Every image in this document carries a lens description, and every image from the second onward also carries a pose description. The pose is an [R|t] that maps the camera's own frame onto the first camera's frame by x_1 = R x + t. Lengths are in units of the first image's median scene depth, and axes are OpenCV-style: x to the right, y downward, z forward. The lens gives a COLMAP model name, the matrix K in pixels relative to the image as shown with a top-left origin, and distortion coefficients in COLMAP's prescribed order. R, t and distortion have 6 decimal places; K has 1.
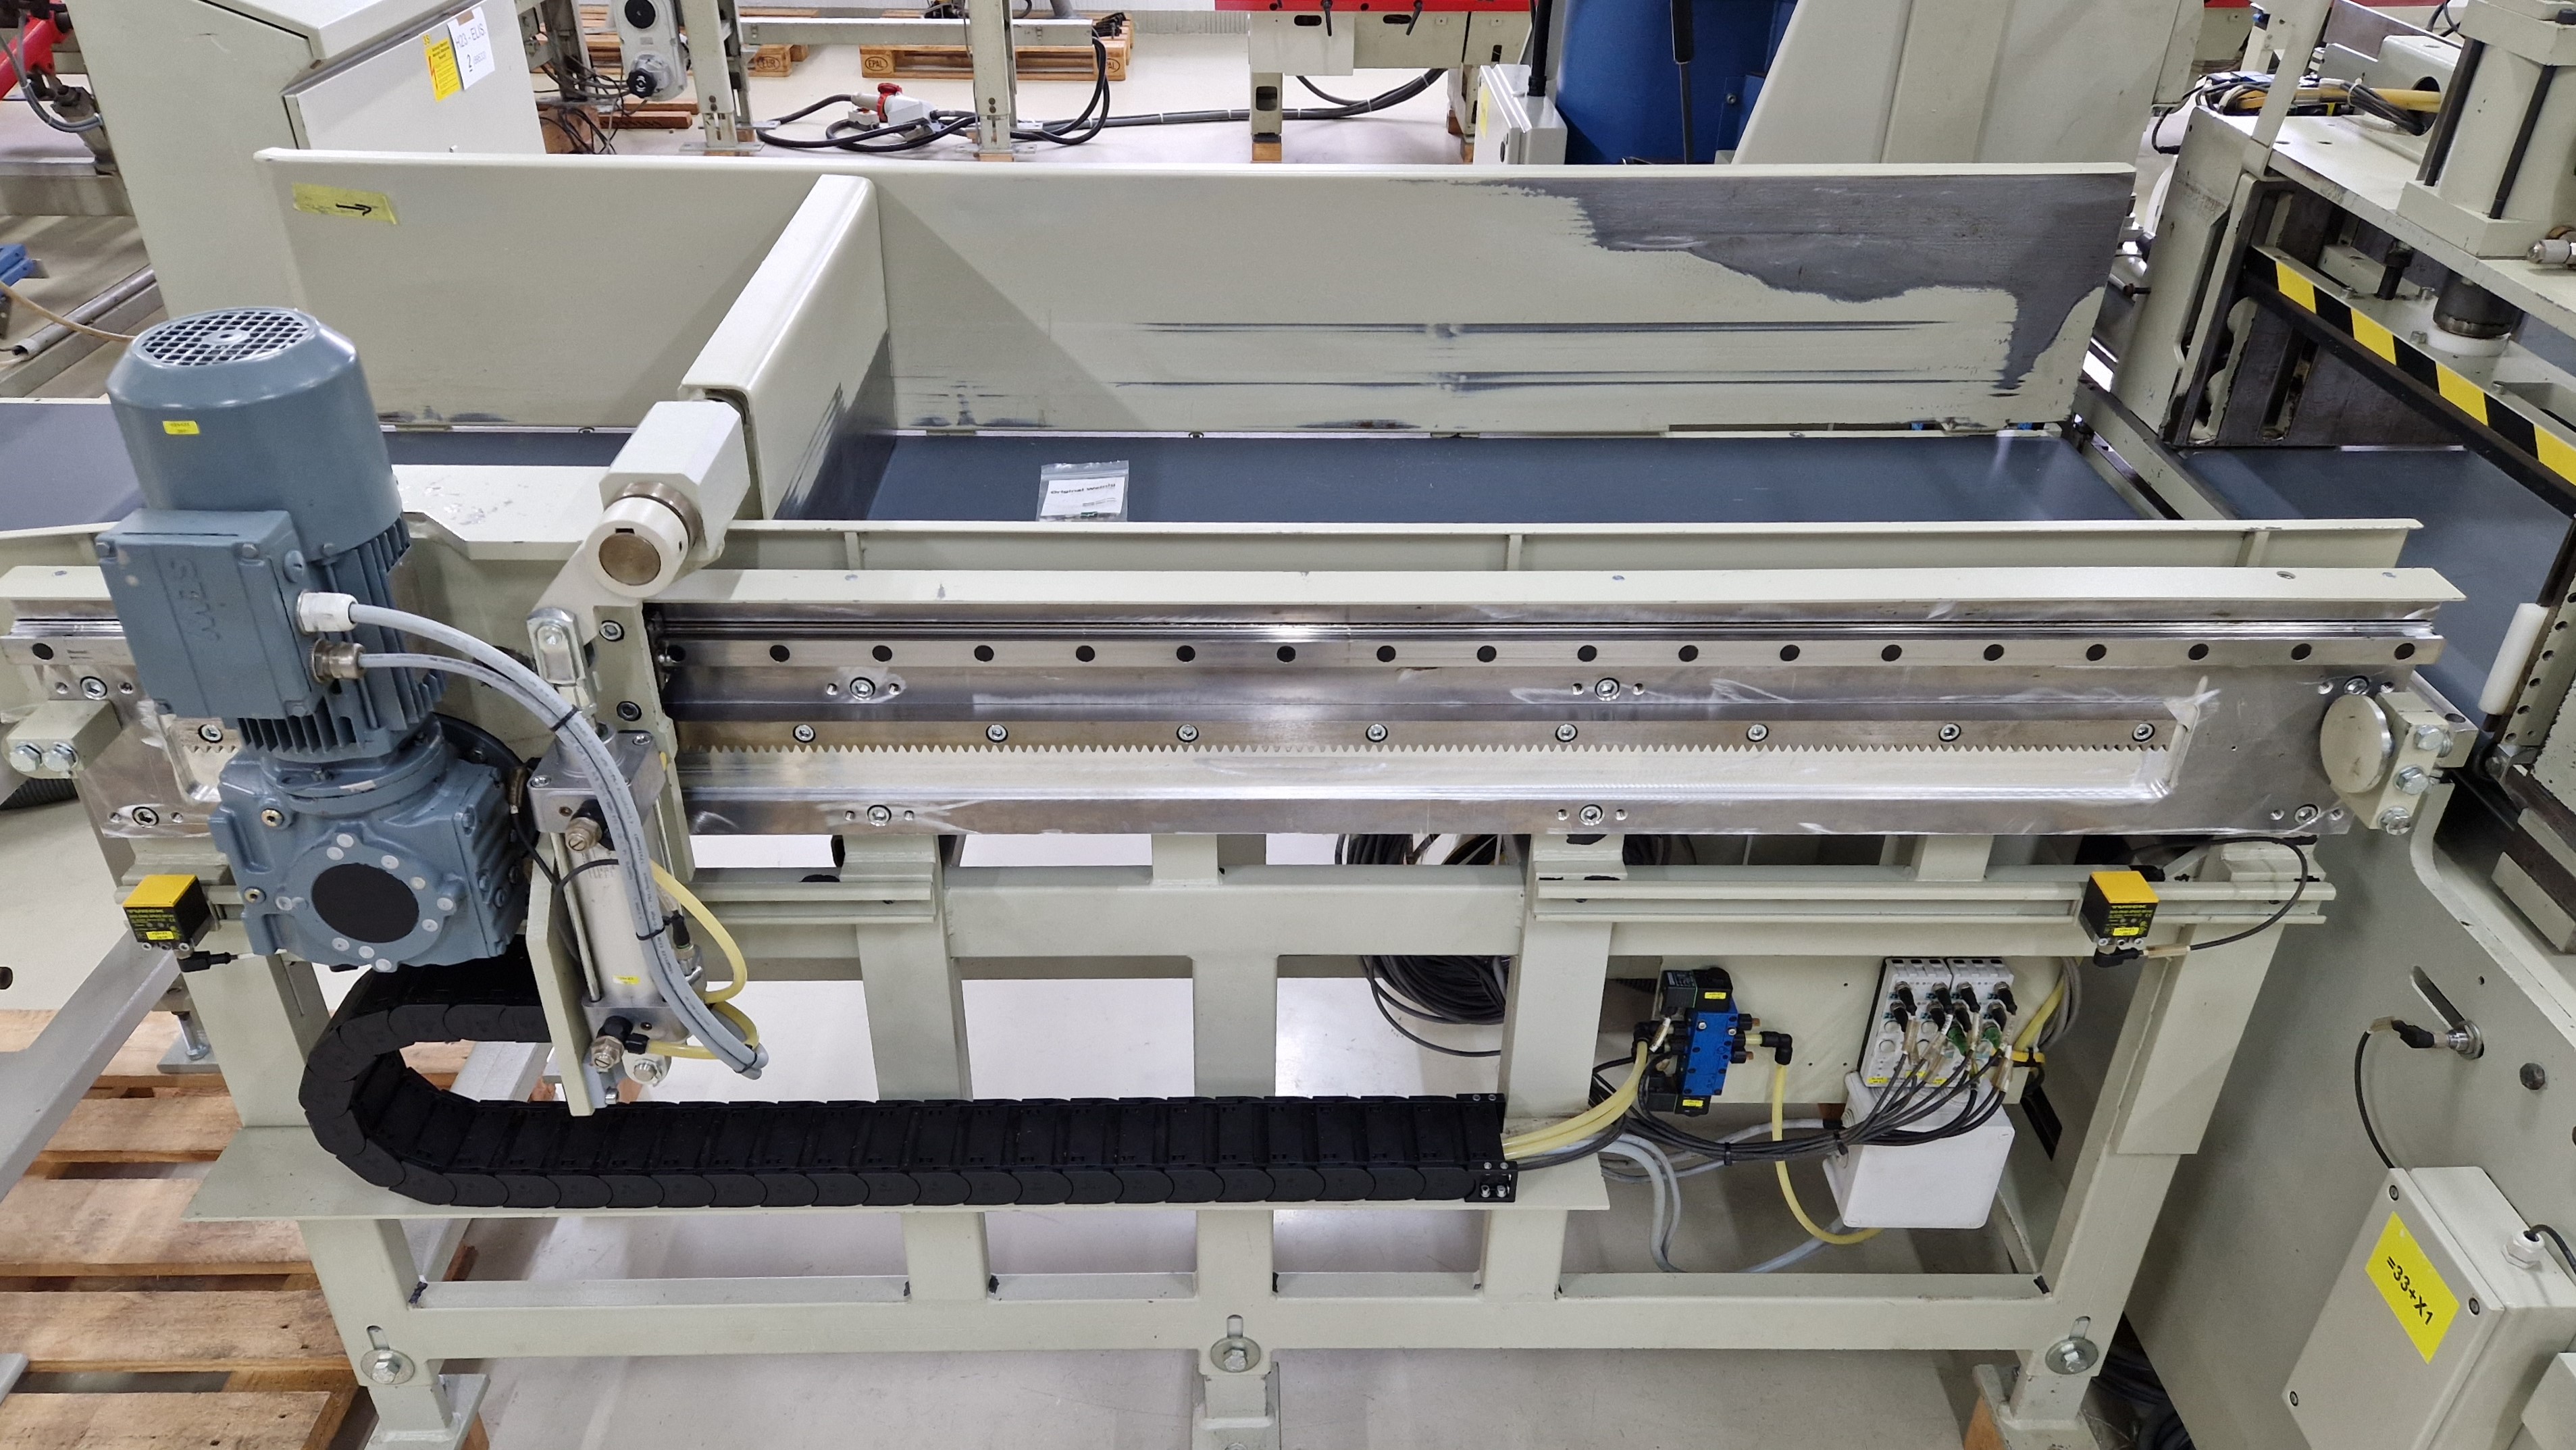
lens RADIAL K [[1773.6, 0, 1280.1], [0, 1773.6, 723.5], [0, 0, 1]] dist [0.068150, -0.052475]
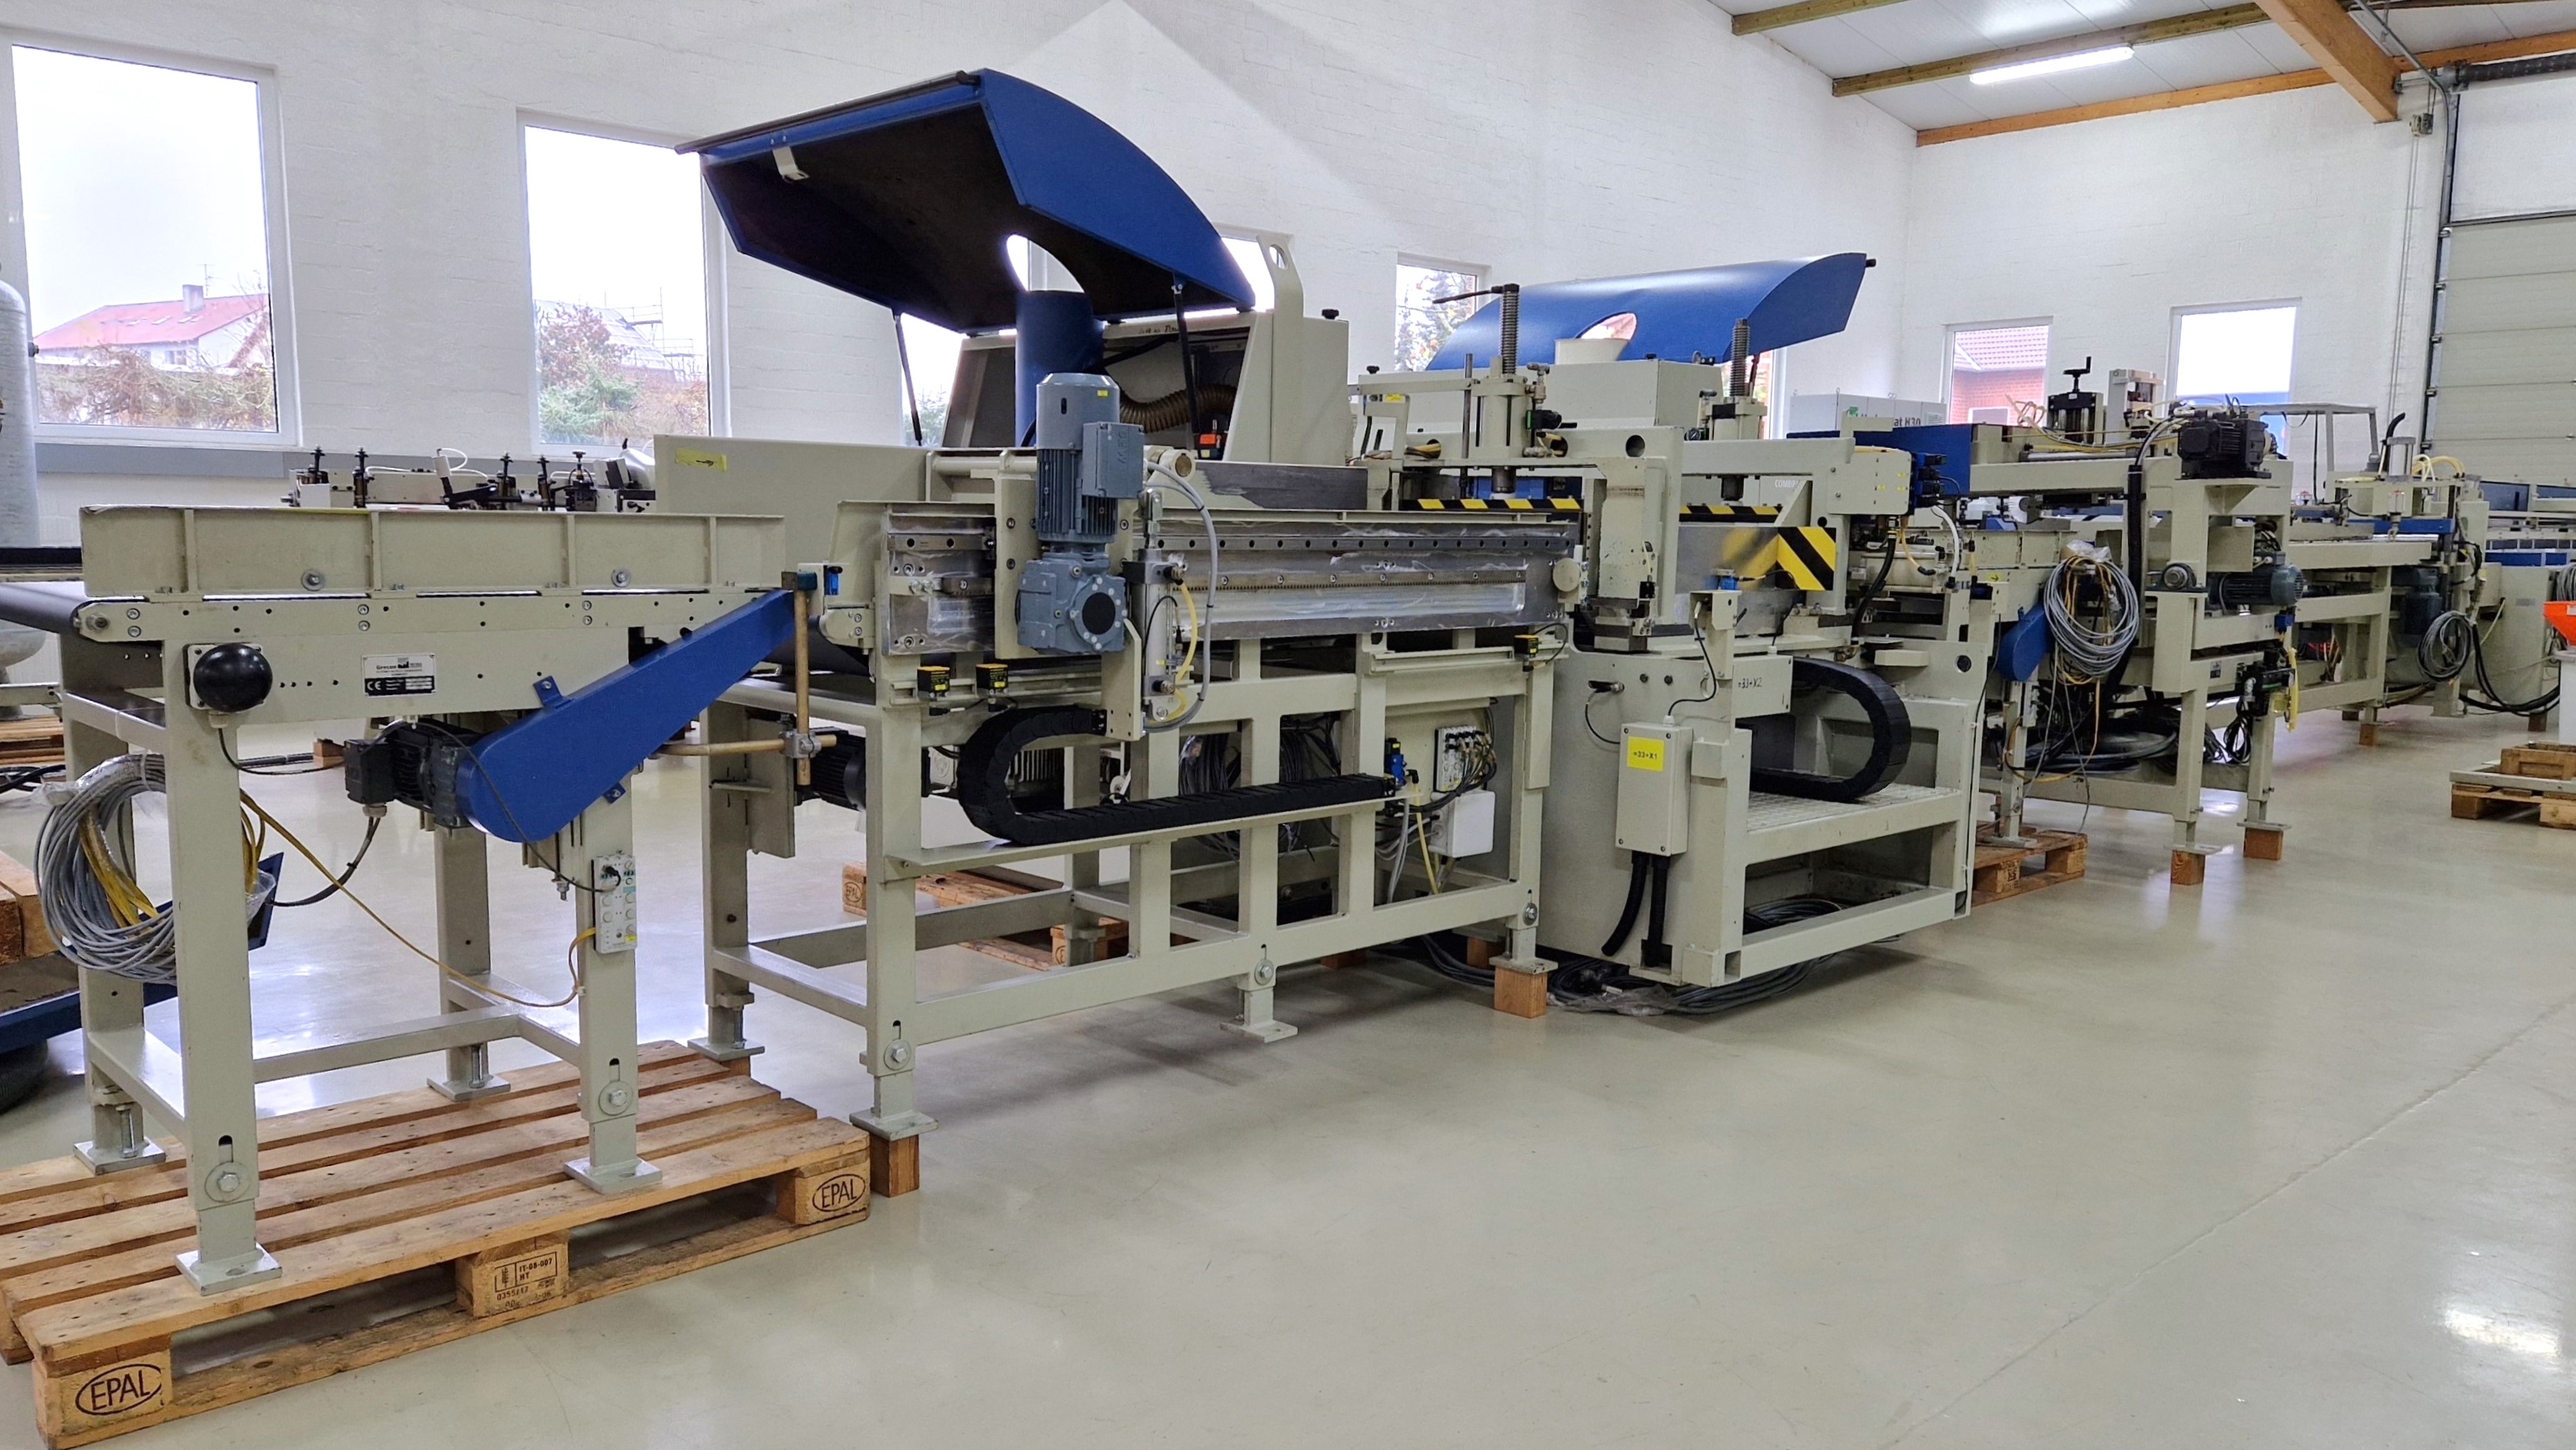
lens RADIAL K [[1868.3, 0, 1286.9], [0, 1868.3, 722.0], [0, 0, 1]] dist [0.006724, 0.002692]
pose [[0.727555, -0.074109, 0.682034, -1.747491], [0.365562, 0.883136, -0.293999, 0.905922], [-0.580541, 0.463226, 0.669622, -0.659653]]
